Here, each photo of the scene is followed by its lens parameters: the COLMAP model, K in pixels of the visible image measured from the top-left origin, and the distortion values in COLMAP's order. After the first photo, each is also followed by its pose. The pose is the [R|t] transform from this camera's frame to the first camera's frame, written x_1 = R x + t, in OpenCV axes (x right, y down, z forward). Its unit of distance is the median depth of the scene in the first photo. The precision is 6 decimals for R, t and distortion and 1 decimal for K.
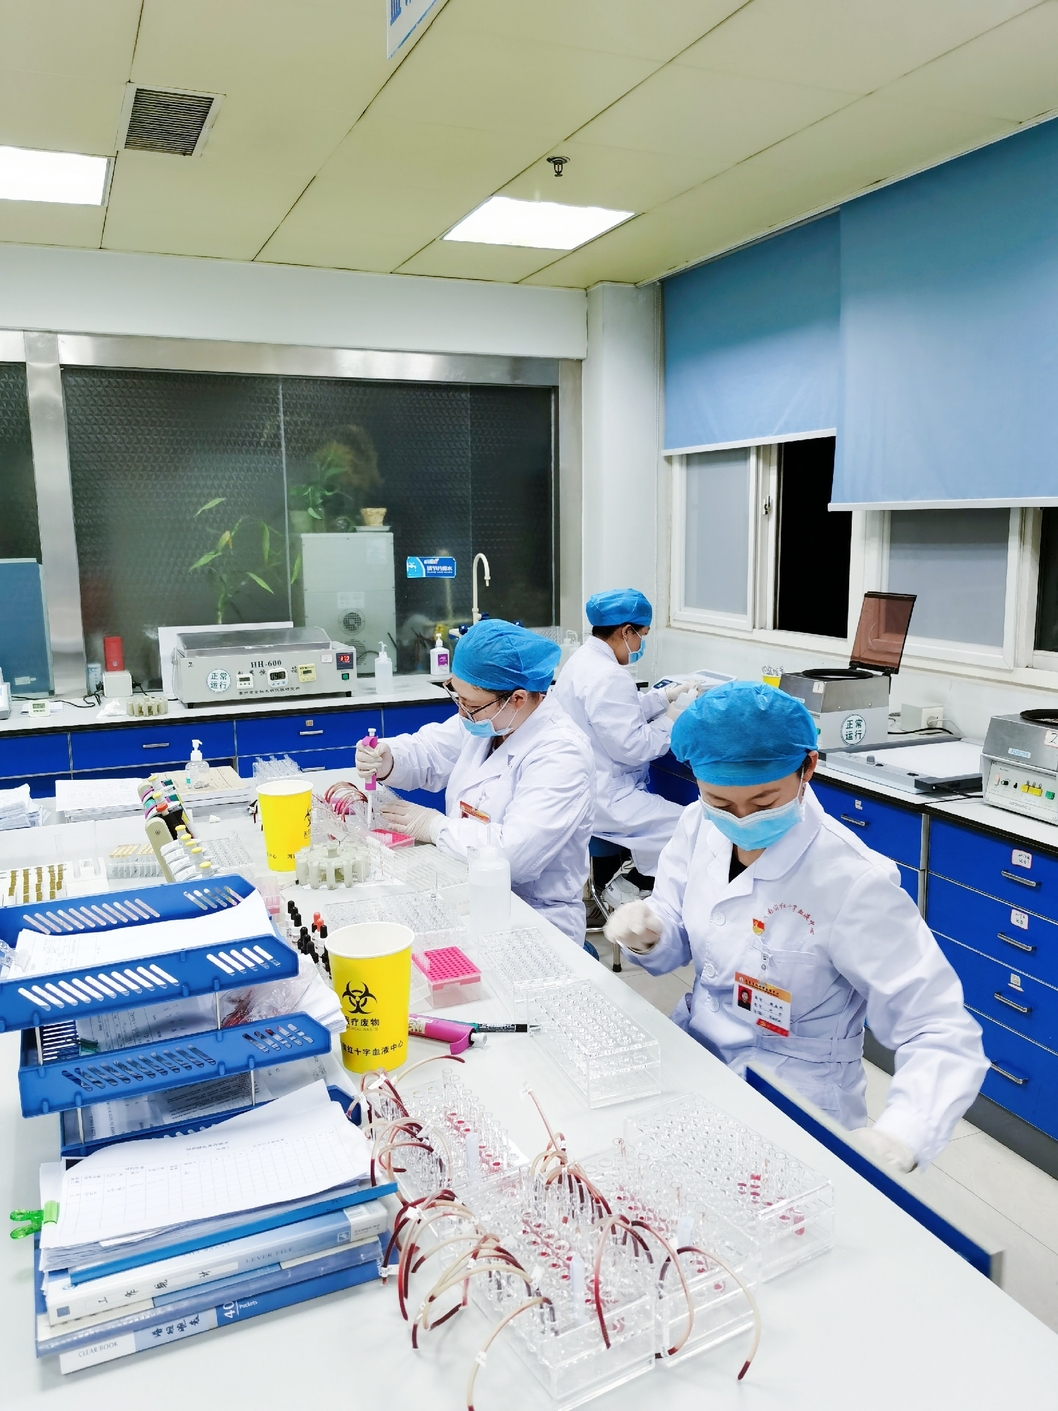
lens RADIAL K [[1078.2, 0, 529.0], [0, 1078.2, 705.5], [0, 0, 1]] dist [0.061128, -0.075061]
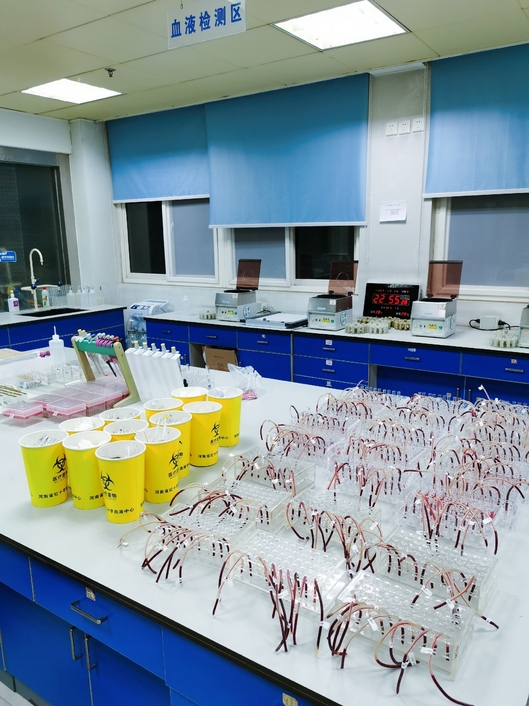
lens RADIAL K [[539.5, 0, 264.5], [0, 539.5, 353.0], [0, 0, 1]] dist [0.061128, -0.075061]
pose [[0.835031, -0.116941, 0.537631, -0.283215], [0.097690, 0.993138, 0.064291, 0.031269], [-0.541460, -0.001163, 0.840726, -0.092172]]
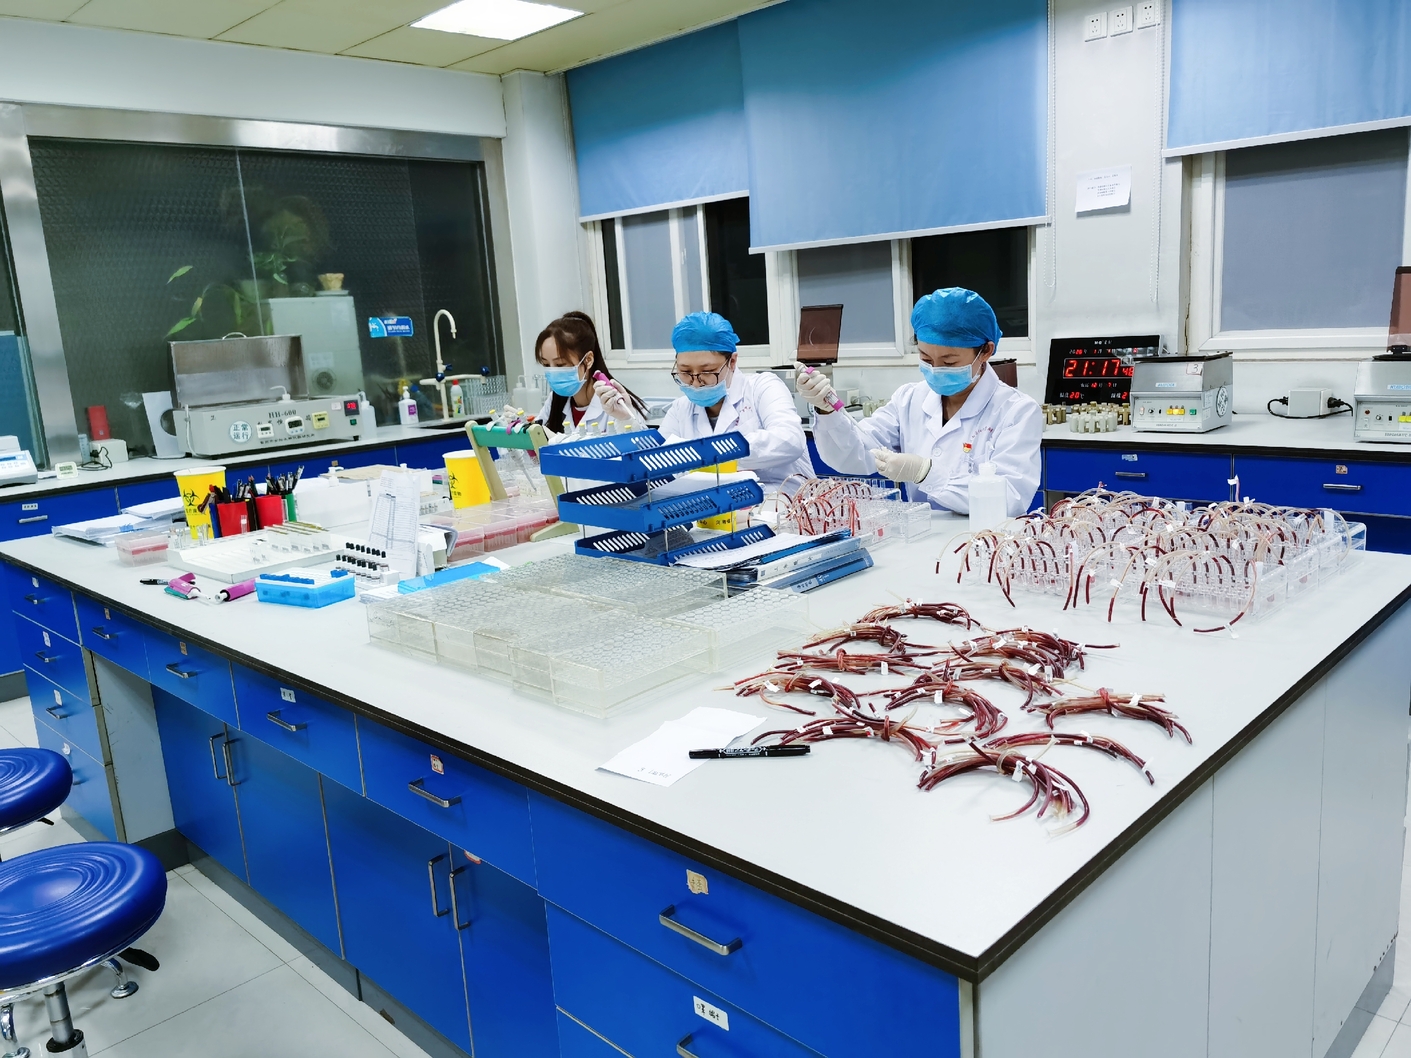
lens RADIAL K [[1078.2, 0, 705.5], [0, 1078.2, 529.0], [0, 0, 1]] dist [0.061128, -0.075061]
pose [[0.921214, -0.122945, 0.369120, -0.262540], [0.117254, 0.992378, 0.037905, 0.082486], [-0.370967, 0.008363, 0.928609, -0.162573]]
